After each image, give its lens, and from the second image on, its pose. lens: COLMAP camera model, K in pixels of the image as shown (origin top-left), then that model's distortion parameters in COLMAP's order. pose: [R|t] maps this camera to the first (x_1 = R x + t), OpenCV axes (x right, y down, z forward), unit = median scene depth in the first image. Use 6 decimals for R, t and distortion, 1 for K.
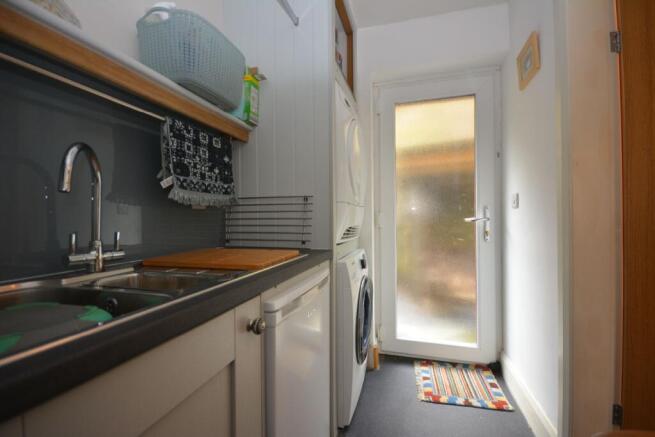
lens RADIAL K [[288.3, 0, 332.2], [0, 288.3, 217.7], [0, 0, 1]] dist [0.002506, -0.011306]
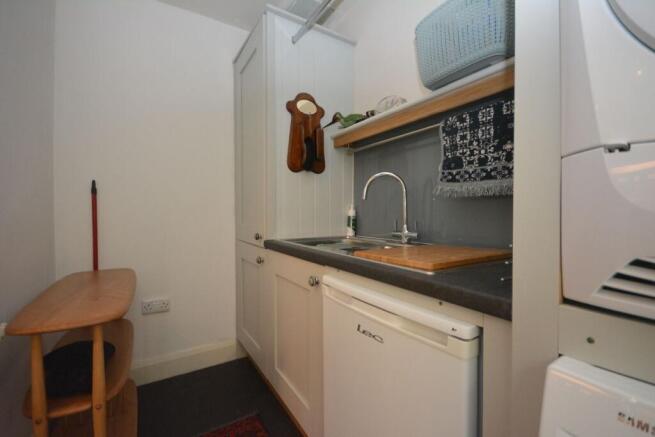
lens RADIAL K [[288.3, 0, 332.2], [0, 288.3, 217.7], [0, 0, 1]] dist [0.002506, -0.011306]
pose [[-0.682131, 0.017038, -0.731032, 0.490527], [0.002572, 0.999778, 0.020902, 0.002838], [0.731226, 0.012378, -0.682023, 1.303680]]
